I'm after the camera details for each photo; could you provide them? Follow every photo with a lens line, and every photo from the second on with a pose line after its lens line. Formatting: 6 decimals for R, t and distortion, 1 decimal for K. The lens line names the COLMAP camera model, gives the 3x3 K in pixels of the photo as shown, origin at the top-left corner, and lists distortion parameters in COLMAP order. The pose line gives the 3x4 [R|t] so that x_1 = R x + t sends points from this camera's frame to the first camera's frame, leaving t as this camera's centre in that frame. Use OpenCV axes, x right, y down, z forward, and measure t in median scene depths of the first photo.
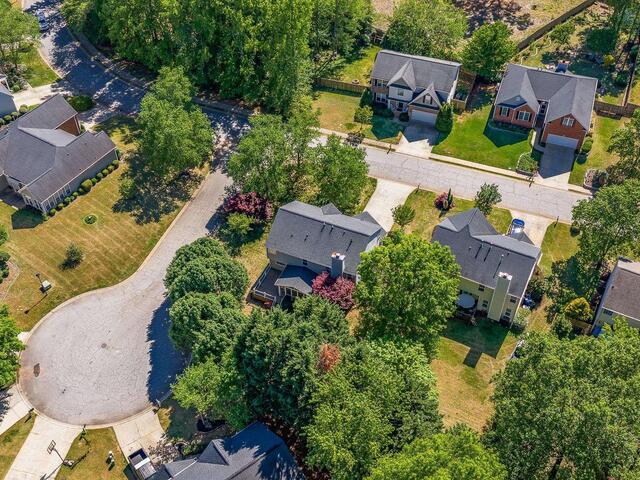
lens RADIAL K [[704.4, 0, 317.3], [0, 704.4, 243.2], [0, 0, 1]] dist [0.009596, 0.000000]
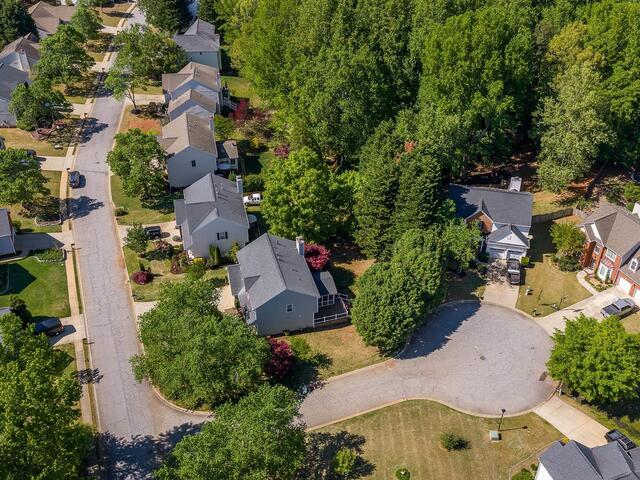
lens RADIAL K [[704.4, 0, 320.7], [0, 704.4, 238.2], [0, 0, 1]] dist [0.009596, 0.000000]
pose [[-0.638758, -0.470463, 0.608813, -0.586679], [0.556988, 0.263145, 0.787730, -0.739479], [-0.530804, 0.842270, 0.093956, 0.708743]]
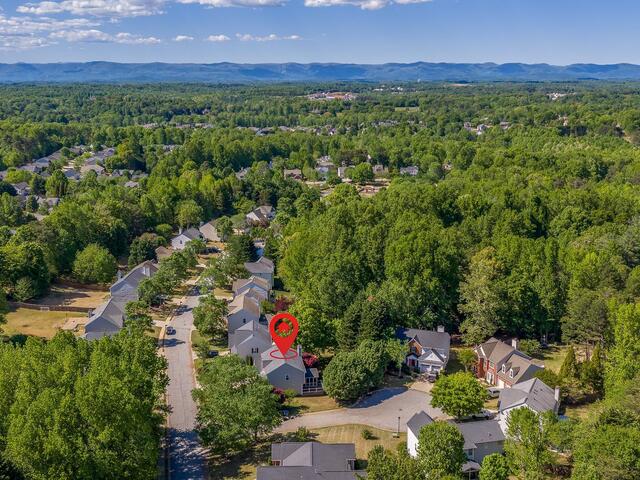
lens RADIAL K [[704.4, 0, 322.2], [0, 704.4, 238.7], [0, 0, 1]] dist [0.009596, 0.000000]
pose [[-0.546681, -0.183191, 0.817057, -1.282318], [0.605958, 0.586876, 0.537020, -0.969825], [-0.577888, 0.788681, -0.209828, 0.932185]]
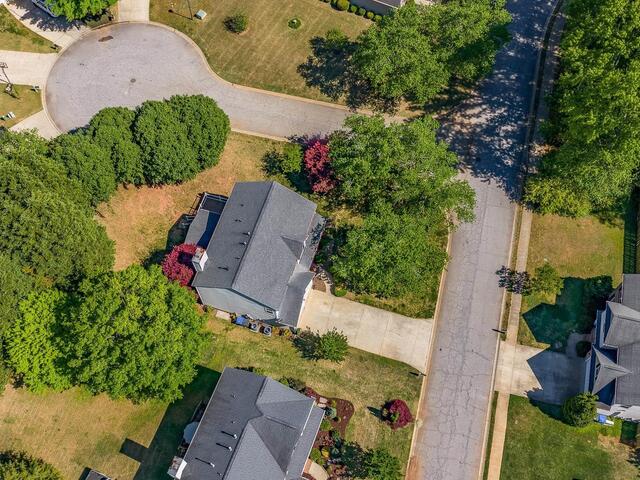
lens RADIAL K [[704.4, 0, 329.2], [0, 704.4, 234.7], [0, 0, 1]] dist [0.009596, 0.000000]
pose [[0.116034, 0.893959, -0.432867, 0.311762], [-0.713592, 0.378174, 0.589721, -0.477286], [0.690885, 0.240463, 0.681803, 0.442682]]
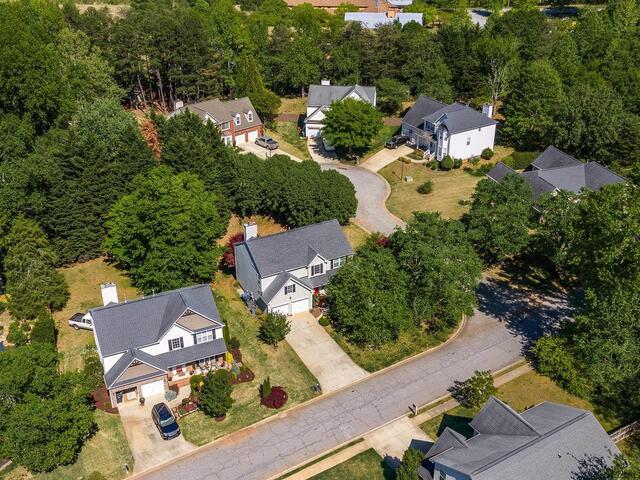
lens RADIAL K [[704.4, 0, 323.4], [0, 704.4, 239.9], [0, 0, 1]] dist [0.009596, 0.000000]
pose [[-0.618503, 0.375211, -0.690414, 0.571091], [-0.565125, 0.398087, 0.722607, -0.649839], [0.545974, 0.837105, -0.034177, 0.912927]]
